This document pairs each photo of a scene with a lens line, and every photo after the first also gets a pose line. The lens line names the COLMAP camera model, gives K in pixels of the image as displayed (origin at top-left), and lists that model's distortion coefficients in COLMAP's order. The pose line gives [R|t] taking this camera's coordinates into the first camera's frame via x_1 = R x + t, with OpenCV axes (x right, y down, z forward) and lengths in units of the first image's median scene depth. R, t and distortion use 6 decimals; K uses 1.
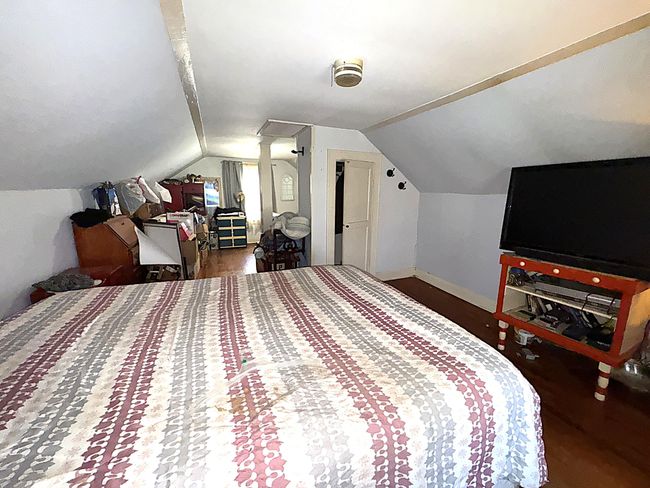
lens RADIAL K [[261.2, 0, 321.9], [0, 261.2, 243.1], [0, 0, 1]] dist [-0.003892, 0.000381]
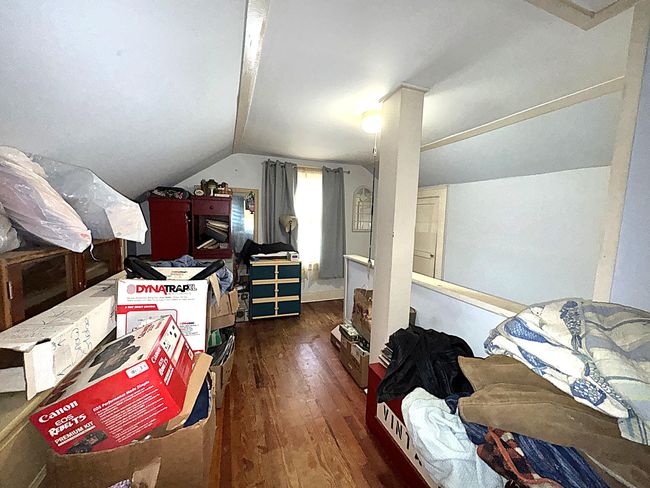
lens RADIAL K [[261.2, 0, 328.0], [0, 261.2, 244.7], [0, 0, 1]] dist [-0.003892, 0.000381]
pose [[0.998363, 0.031174, -0.047962, -0.213112], [-0.035783, 0.994499, -0.098444, -0.082577], [0.044629, 0.099999, 0.993986, 0.460254]]
